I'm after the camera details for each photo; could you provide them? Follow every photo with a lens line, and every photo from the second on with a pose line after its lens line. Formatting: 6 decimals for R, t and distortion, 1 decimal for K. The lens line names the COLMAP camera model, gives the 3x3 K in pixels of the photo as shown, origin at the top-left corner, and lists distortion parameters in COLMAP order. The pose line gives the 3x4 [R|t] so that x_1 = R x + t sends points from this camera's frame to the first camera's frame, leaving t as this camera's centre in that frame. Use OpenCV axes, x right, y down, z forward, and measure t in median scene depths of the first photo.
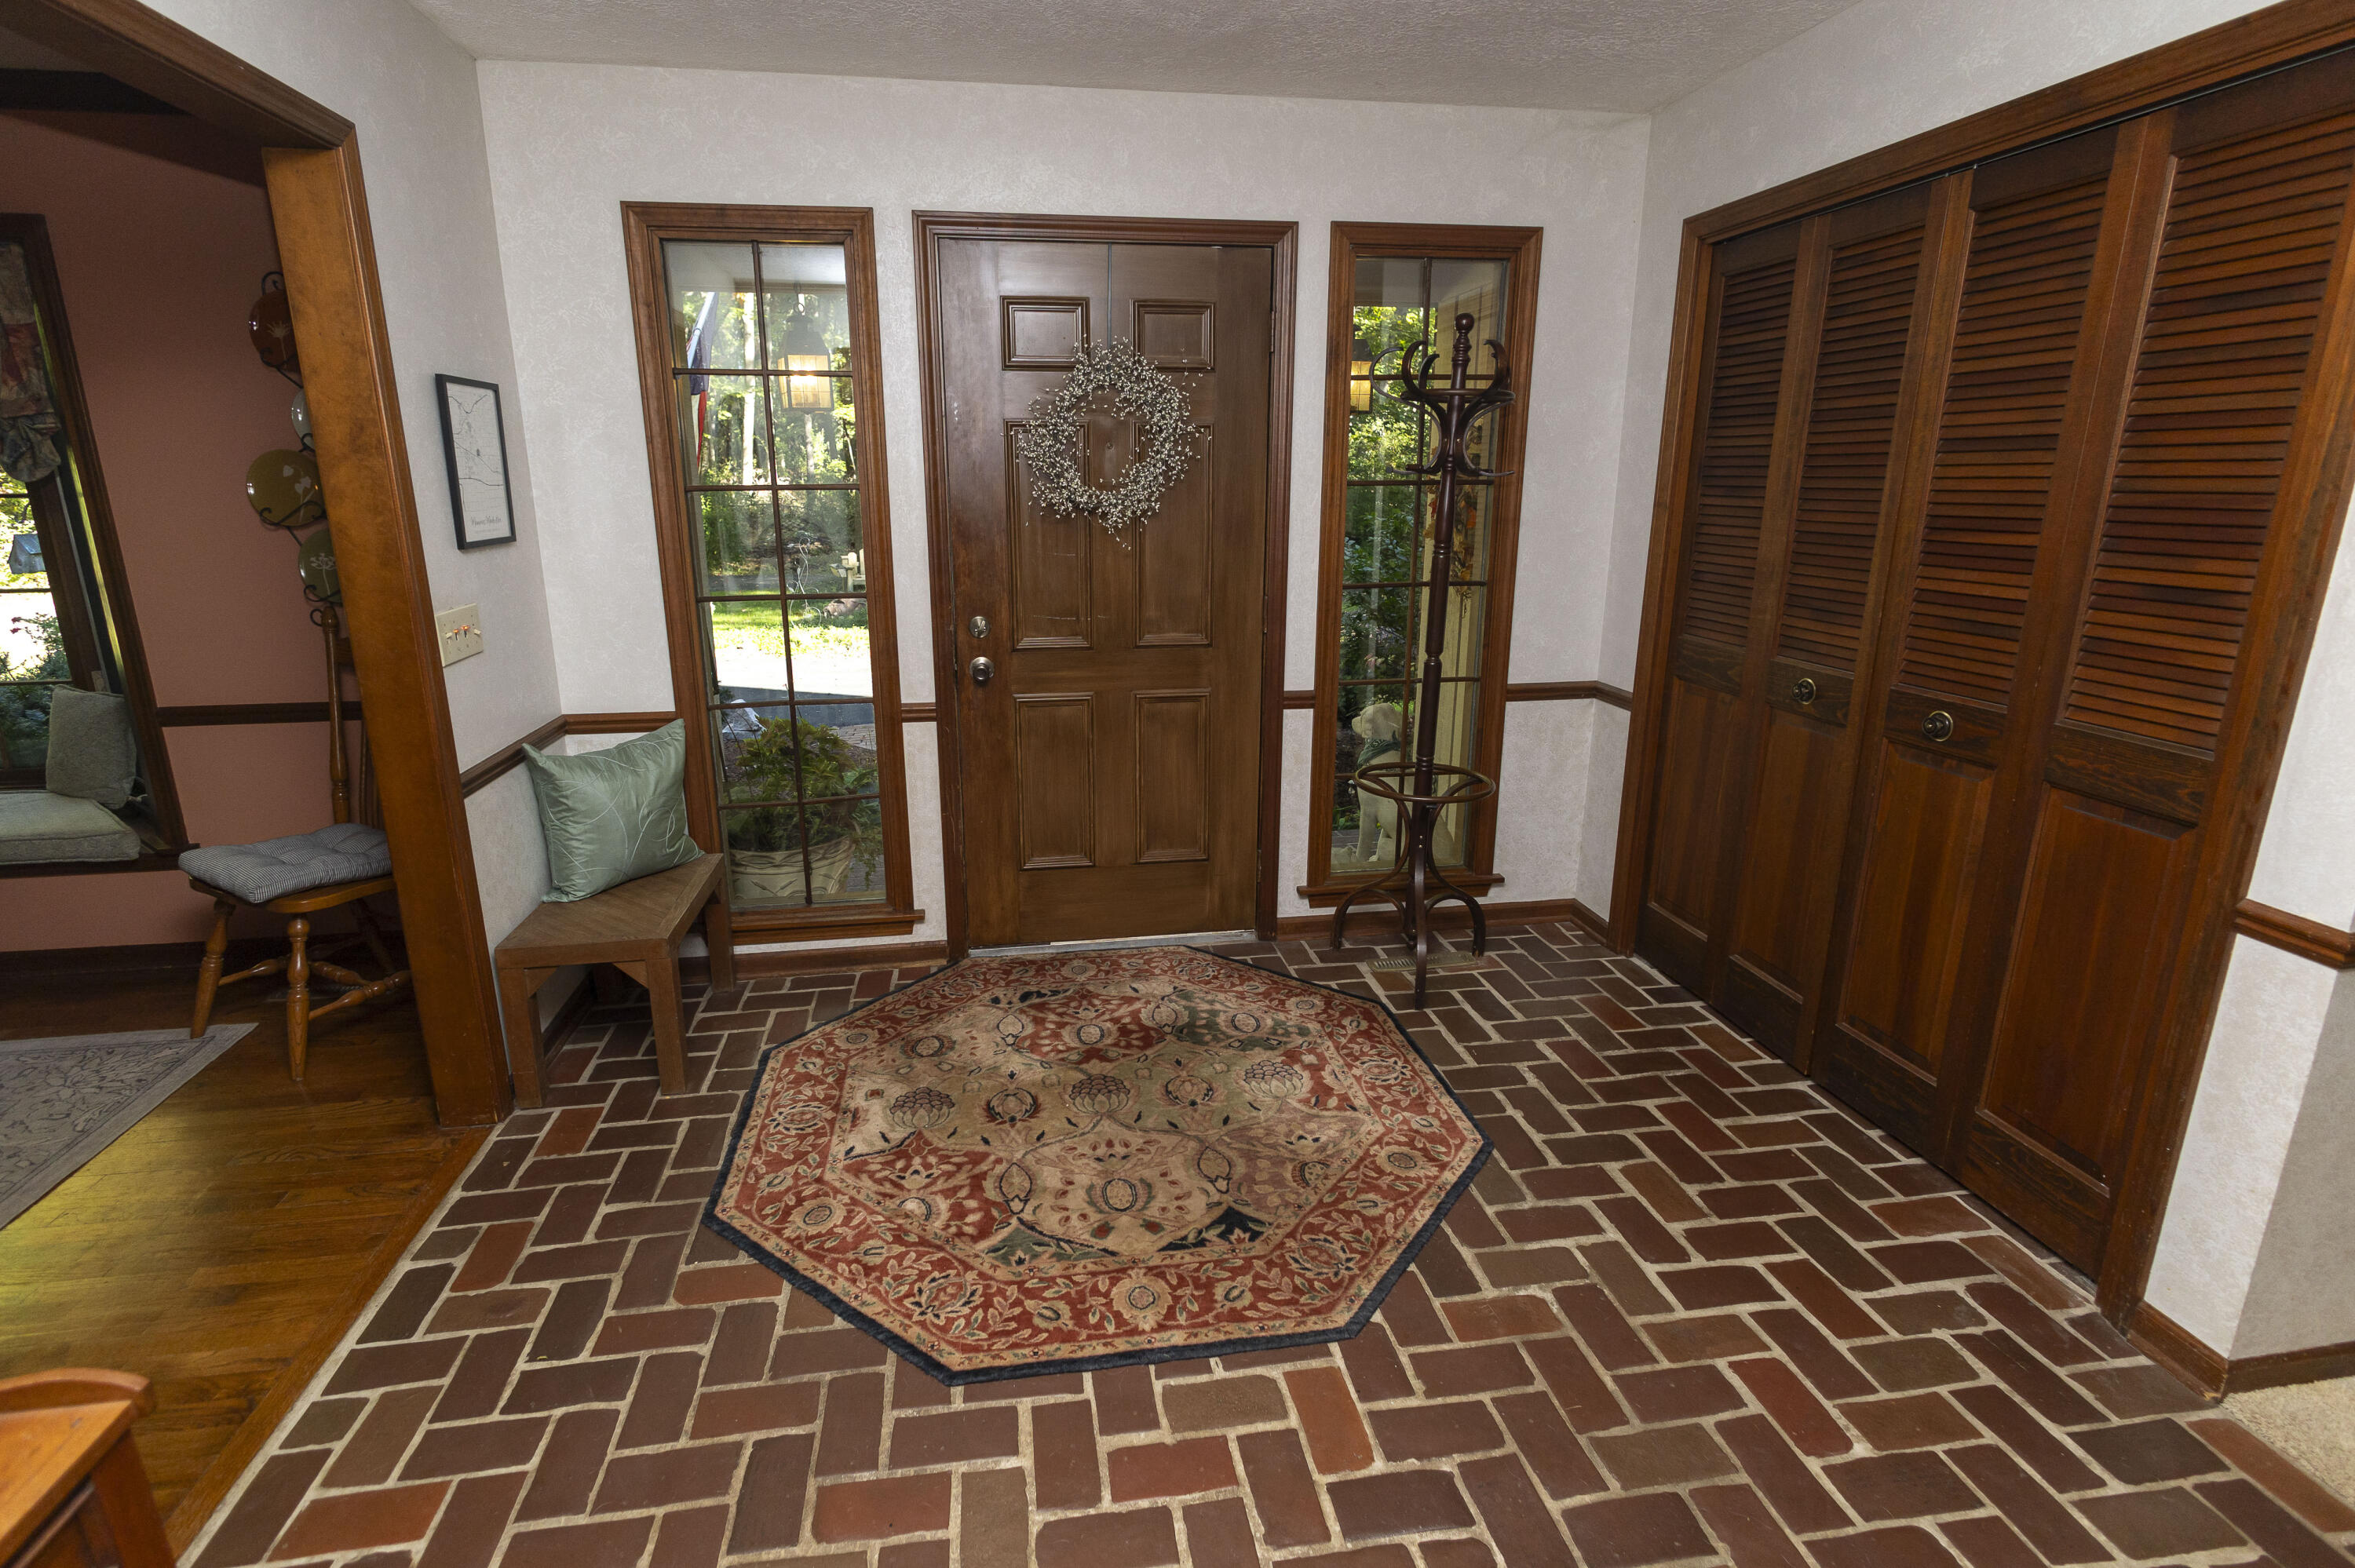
lens RADIAL K [[1108.8, 0, 1160.1], [0, 1108.8, 773.1], [0, 0, 1]] dist [-0.002284, 0.000516]
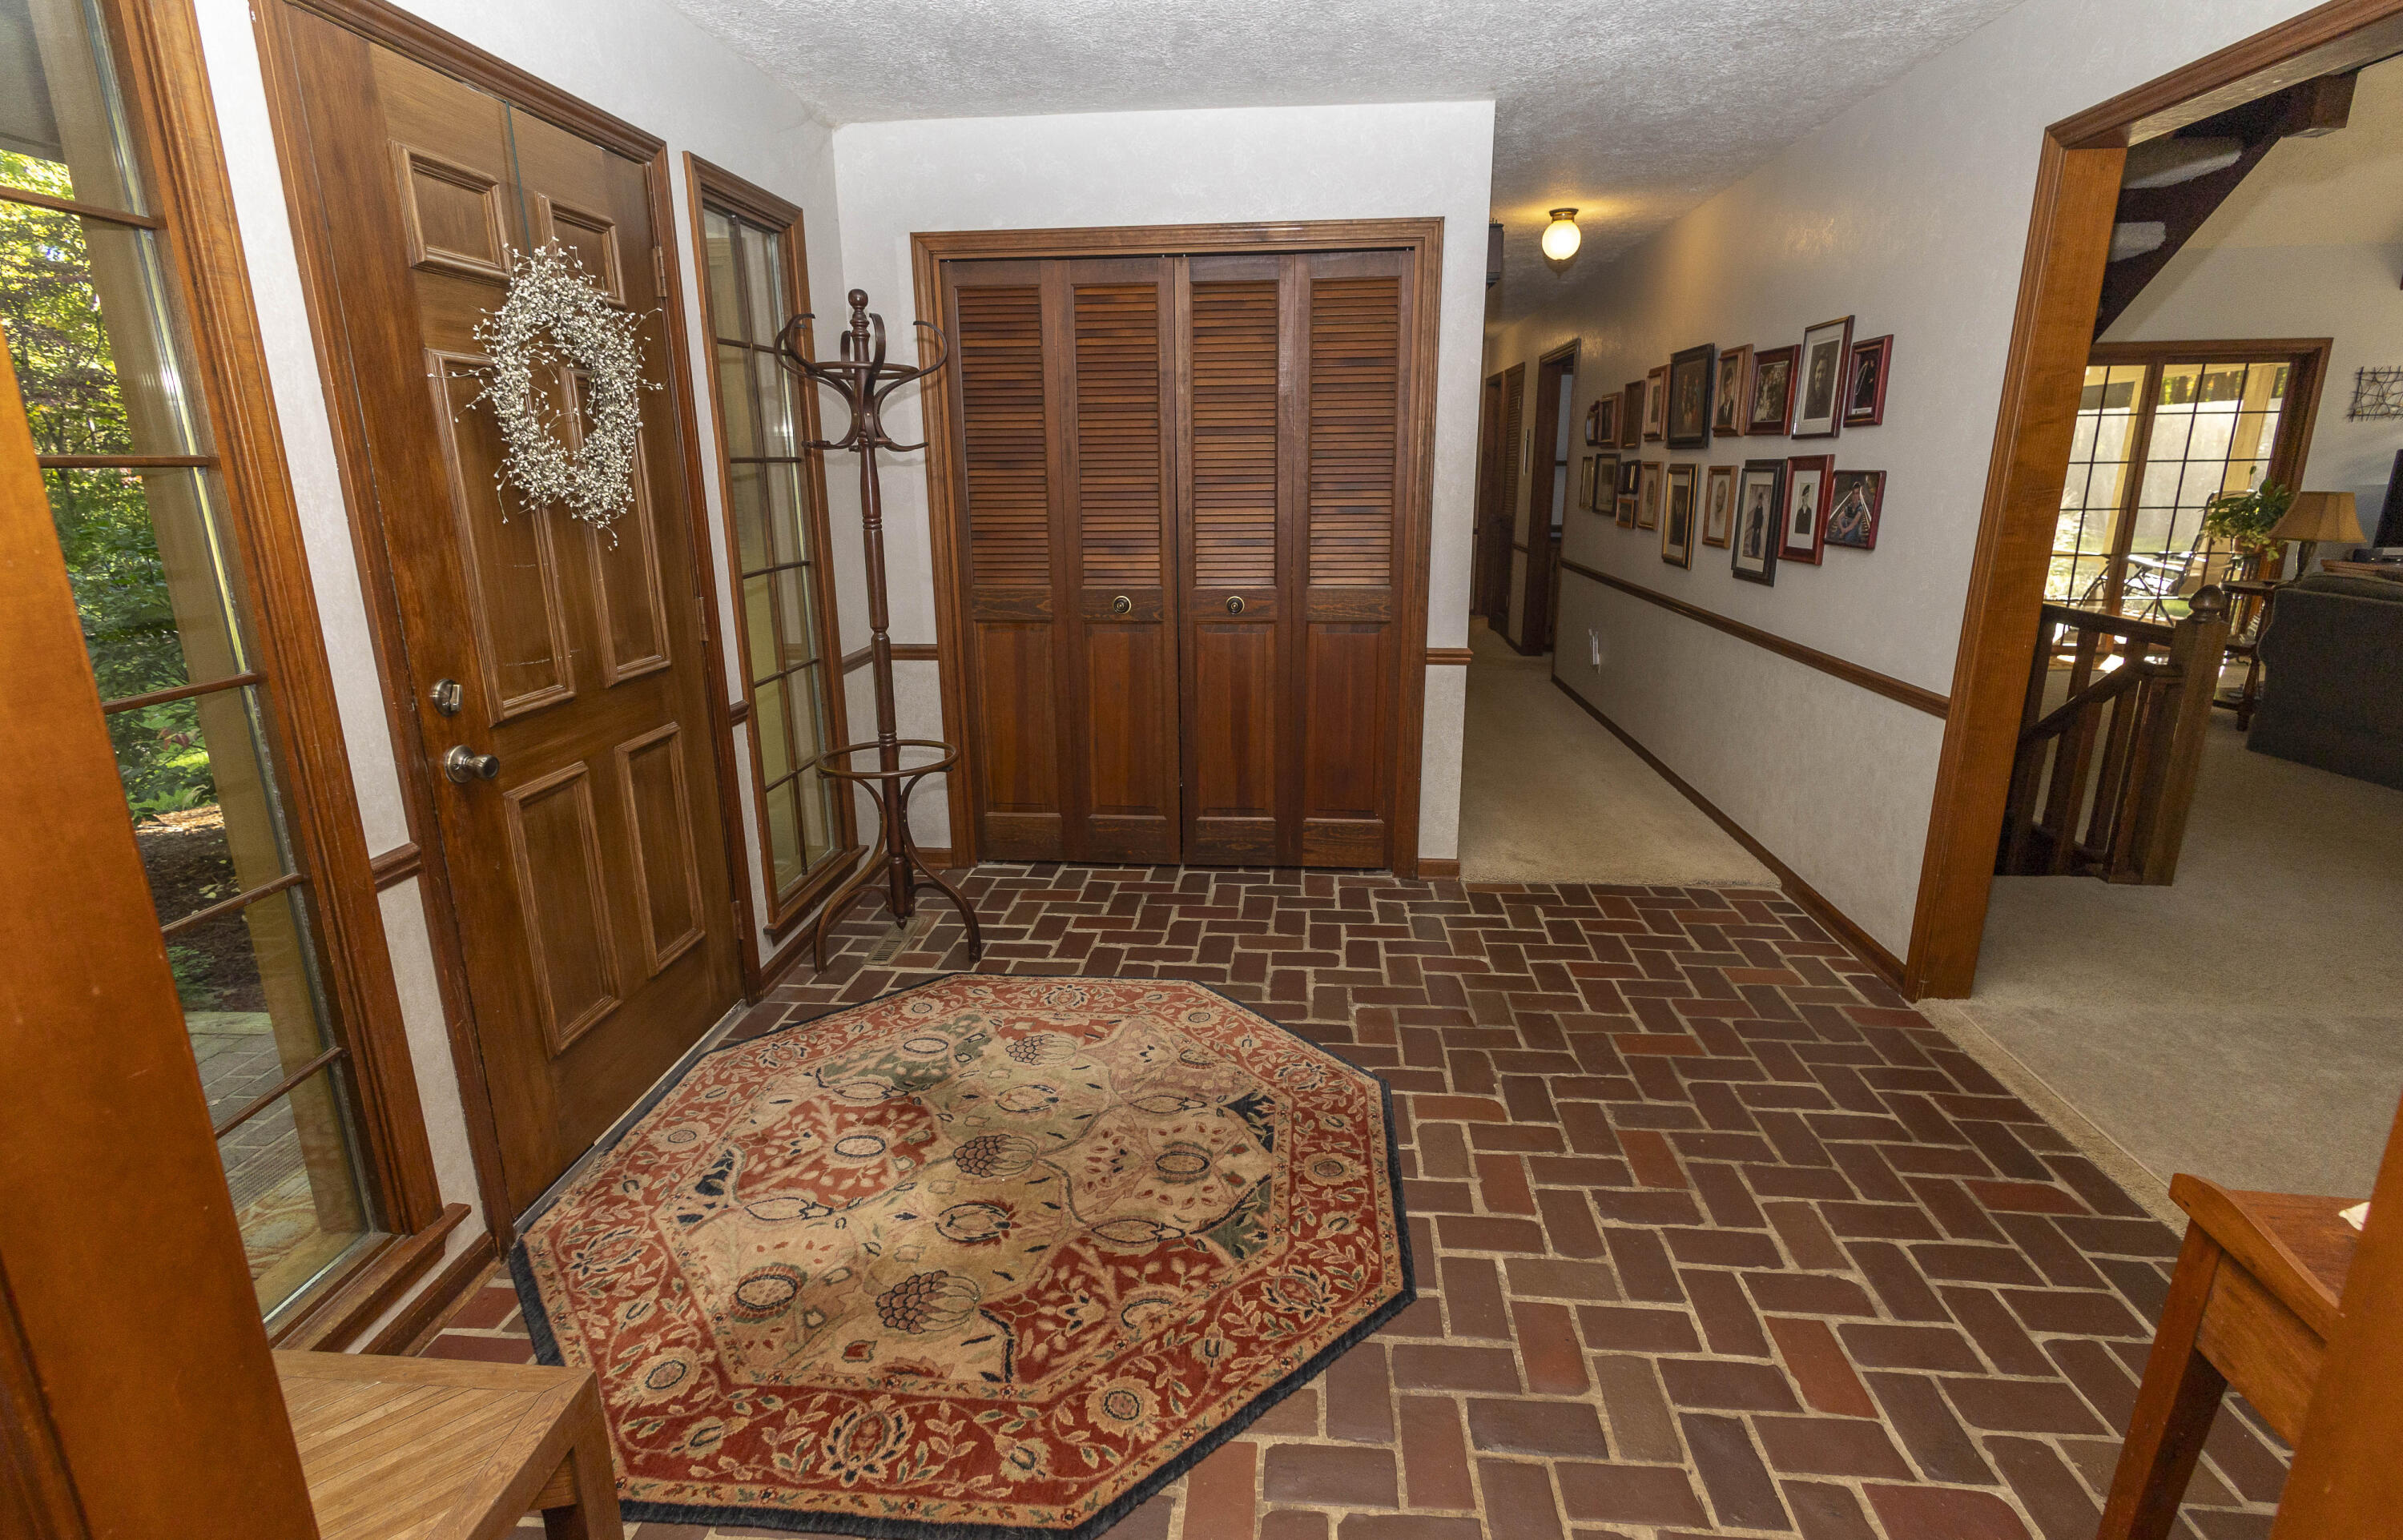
lens RADIAL K [[1099.1, 0, 1203.5], [0, 1099.1, 762.3], [0, 0, 1]] dist [-0.001281, 0.000519]
pose [[0.238591, -0.253526, 0.937443, -0.821656], [0.260553, 0.946639, 0.189700, -0.135574], [-0.935514, 0.198993, 0.291916, 0.590976]]
